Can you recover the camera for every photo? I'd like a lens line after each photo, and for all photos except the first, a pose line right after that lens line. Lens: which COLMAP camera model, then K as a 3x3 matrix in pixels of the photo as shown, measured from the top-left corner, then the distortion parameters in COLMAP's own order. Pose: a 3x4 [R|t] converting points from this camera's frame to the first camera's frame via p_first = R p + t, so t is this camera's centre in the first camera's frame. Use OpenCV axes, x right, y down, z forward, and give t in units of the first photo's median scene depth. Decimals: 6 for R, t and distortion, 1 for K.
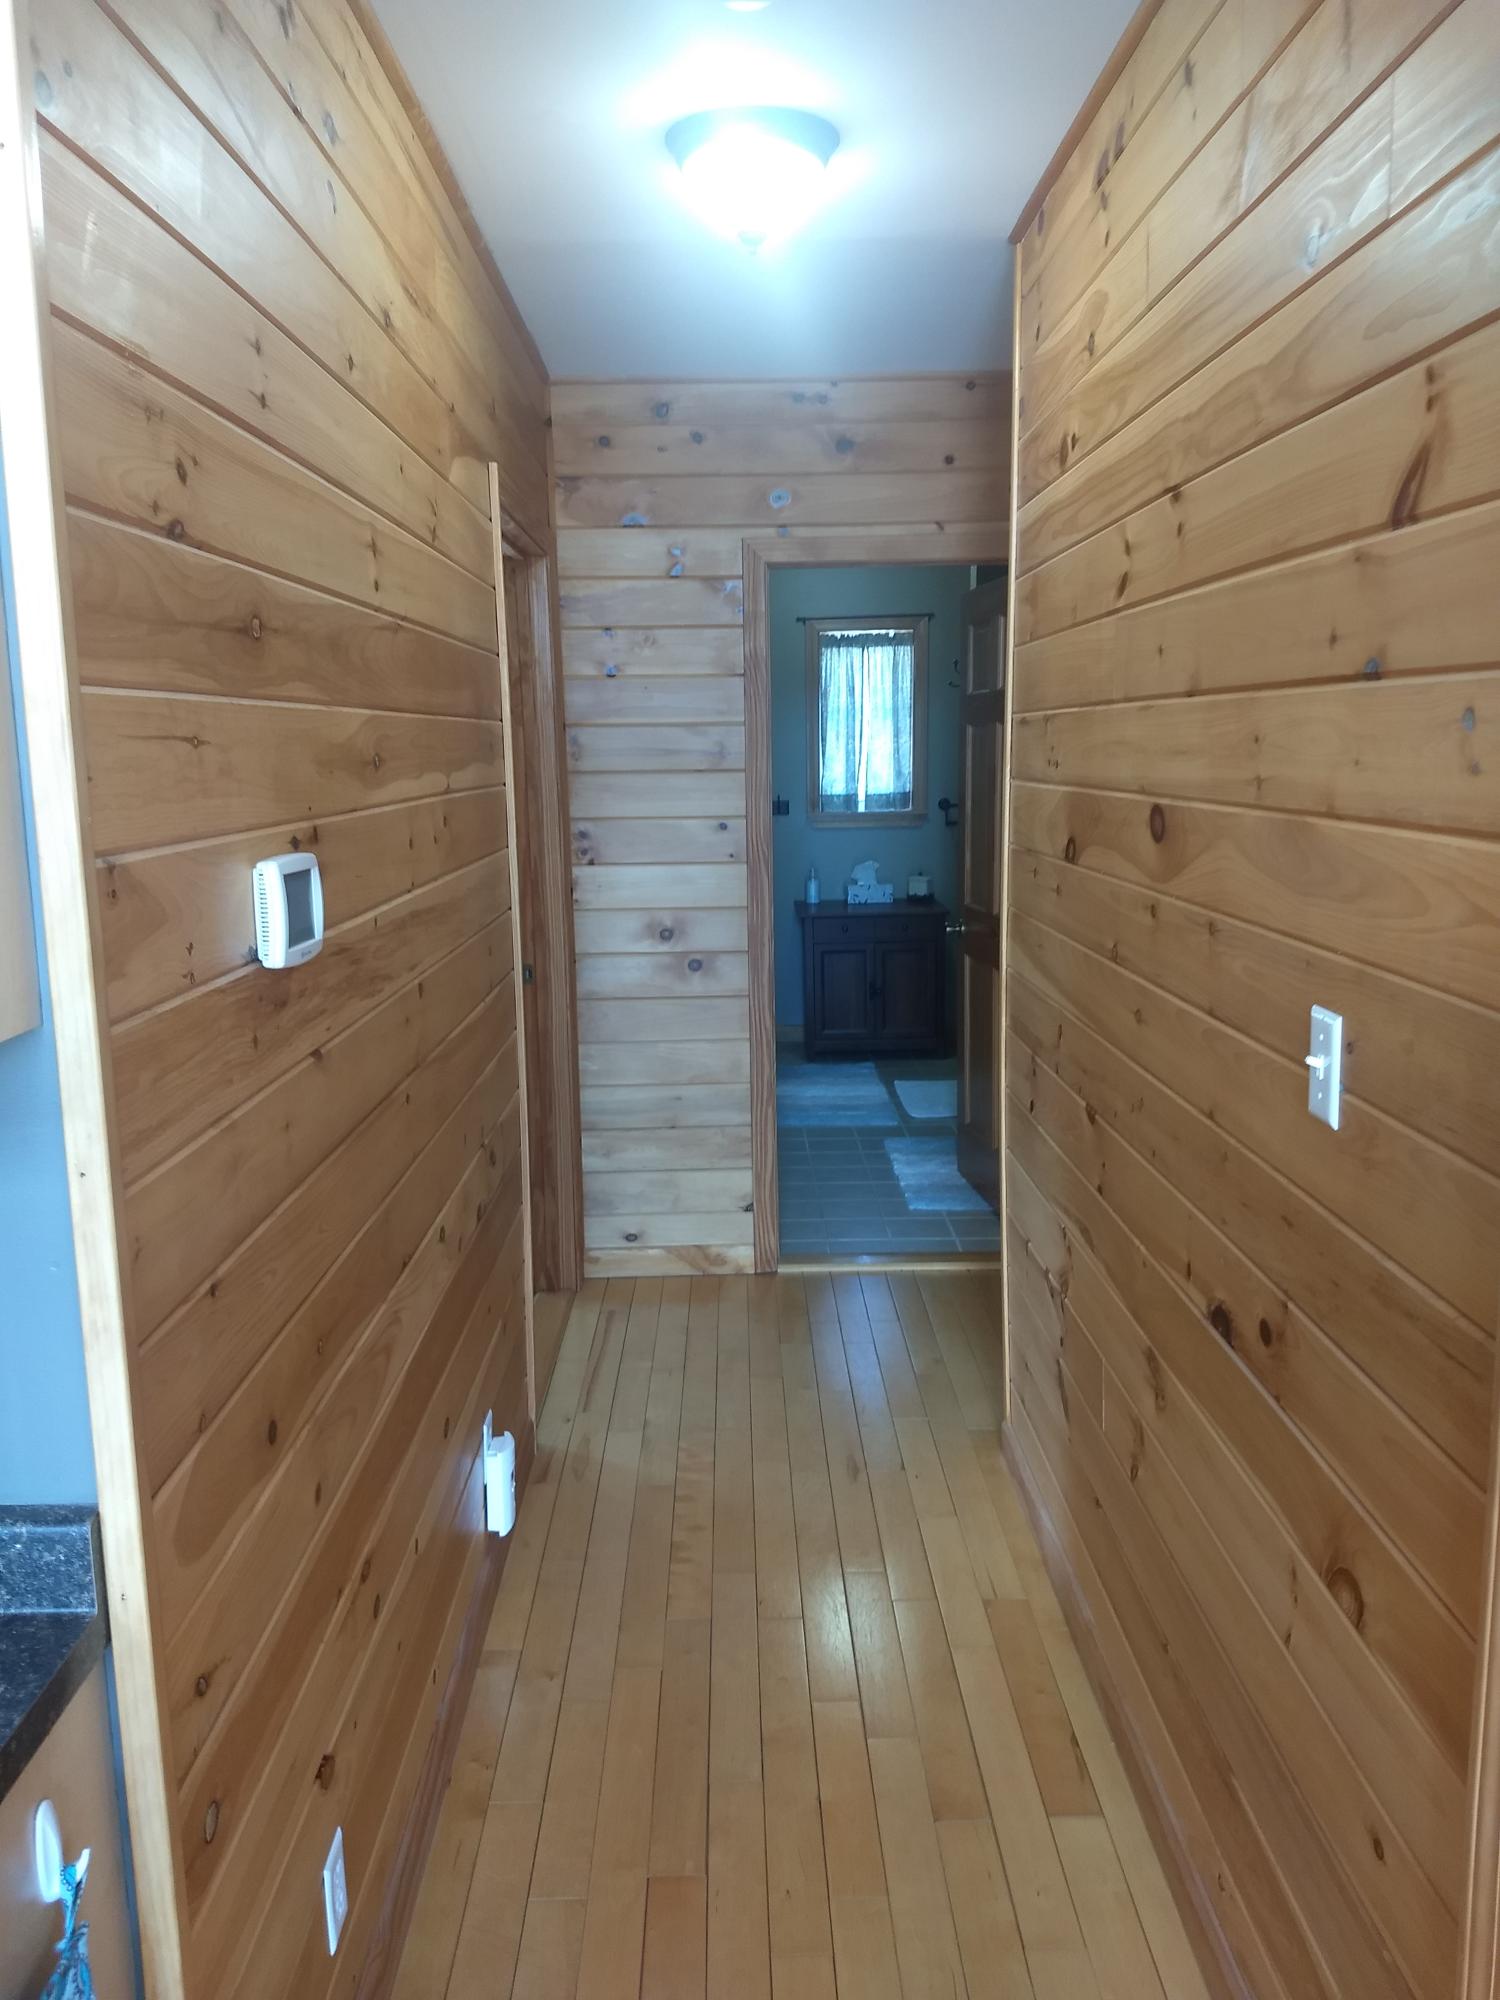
lens RADIAL K [[1586.1, 0, 753.3], [0, 1586.1, 1010.1], [0, 0, 1]] dist [0.004527, -0.000405]
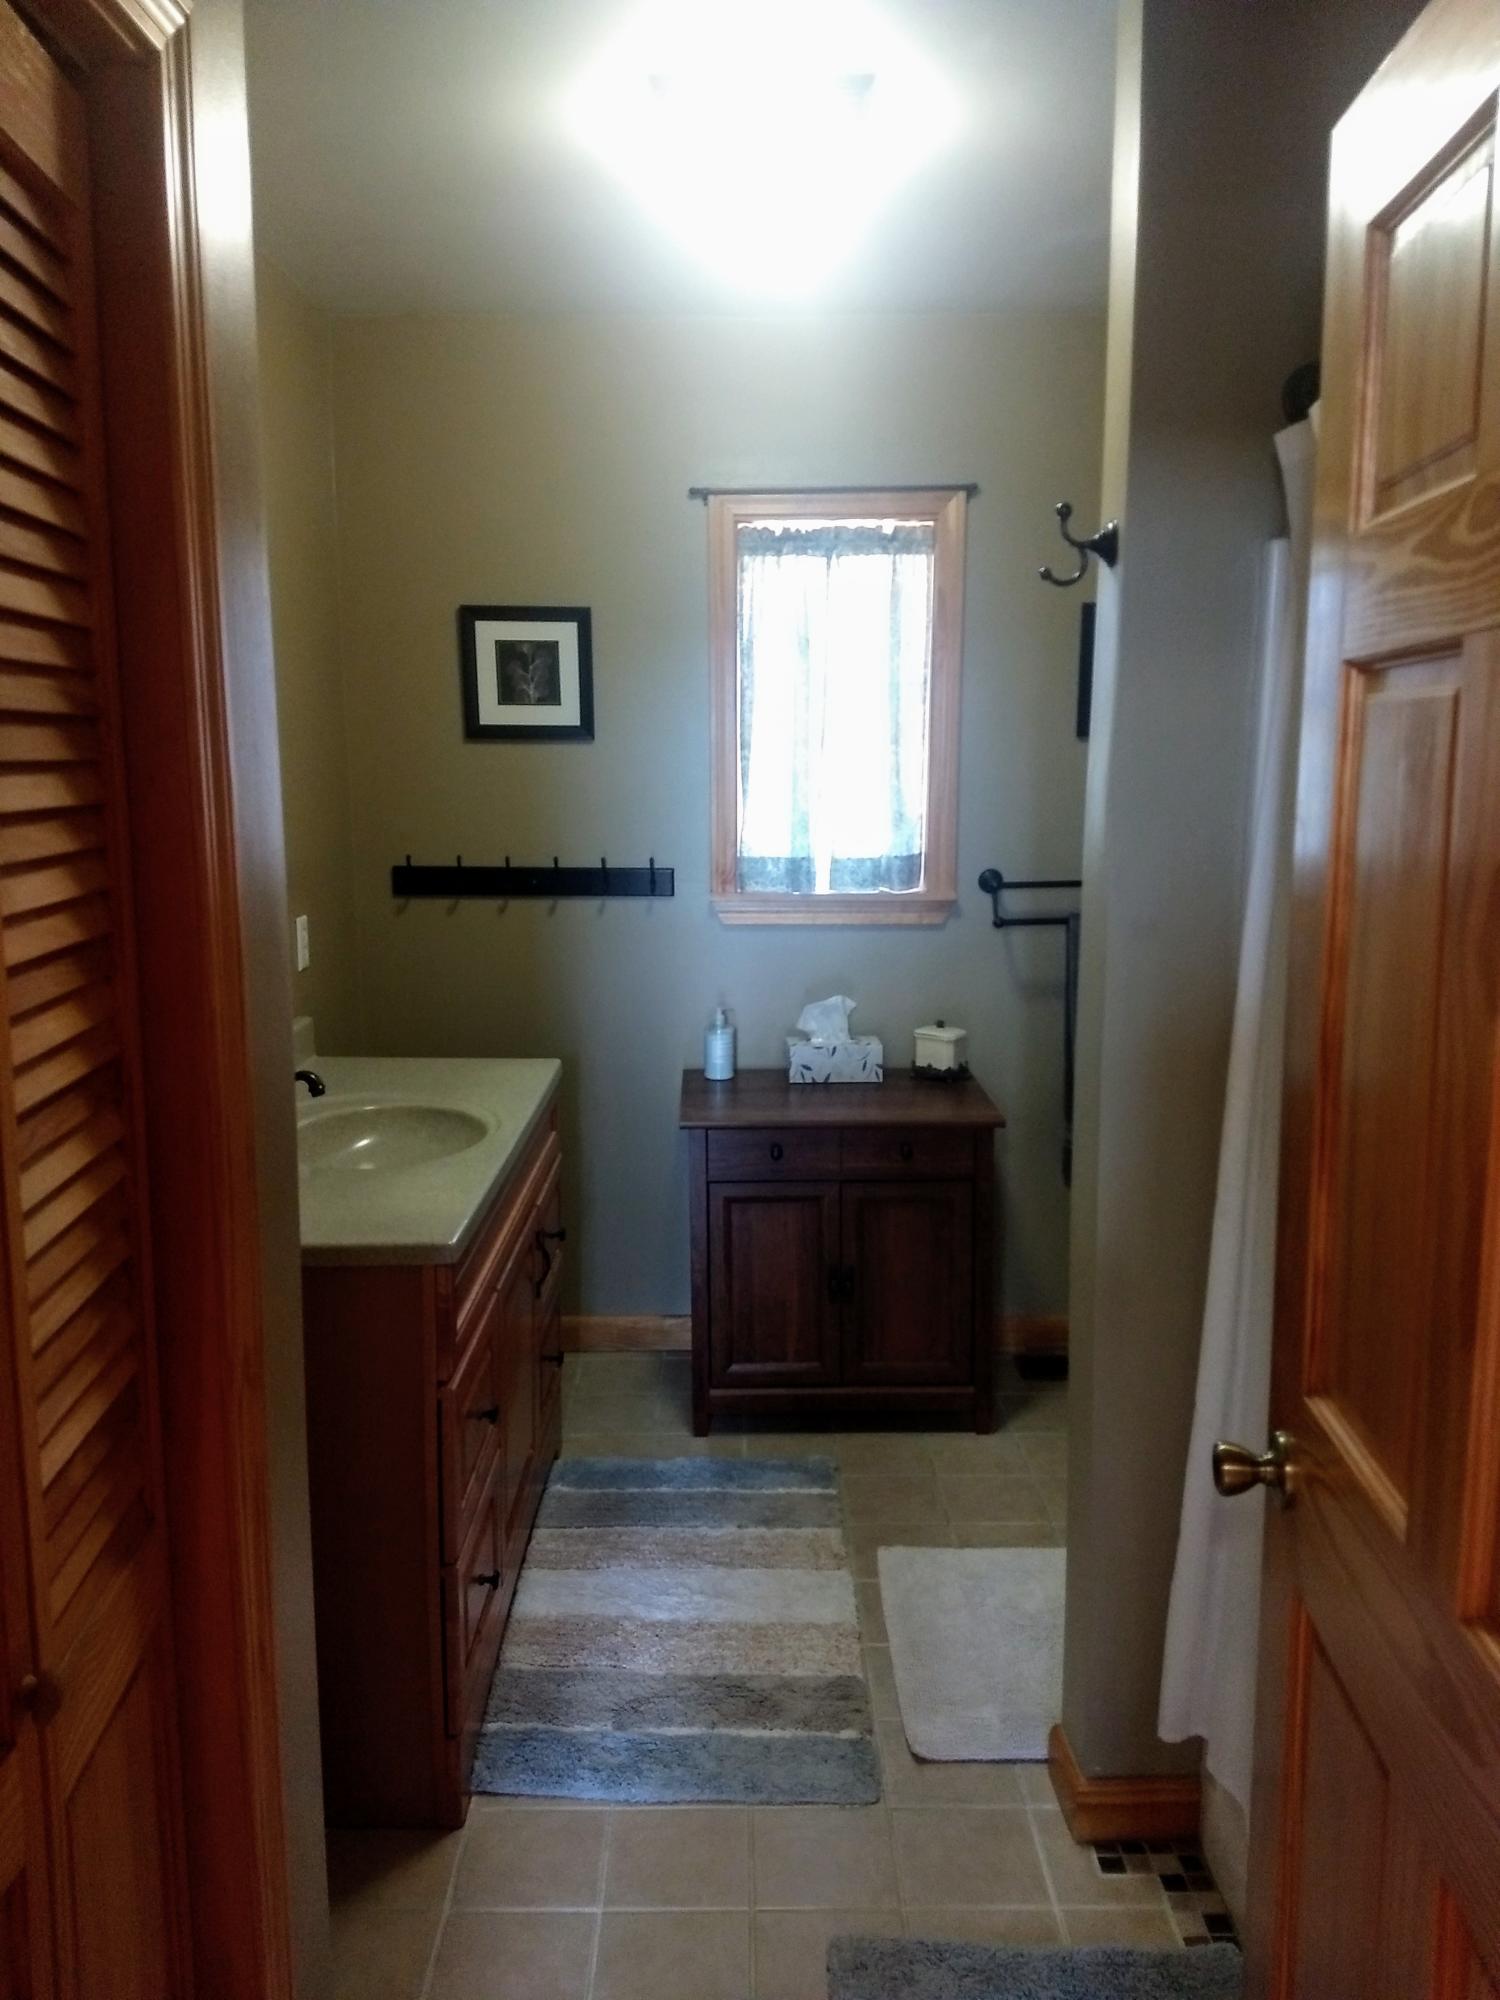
lens RADIAL K [[1586.1, 0, 746.2], [0, 1586.1, 988.0], [0, 0, 1]] dist [0.004527, -0.000405]
pose [[0.999827, 0.017647, -0.005958, 0.049103], [-0.017640, 0.999844, 0.001209, -0.097351], [0.005978, -0.001104, 0.999982, 0.516996]]
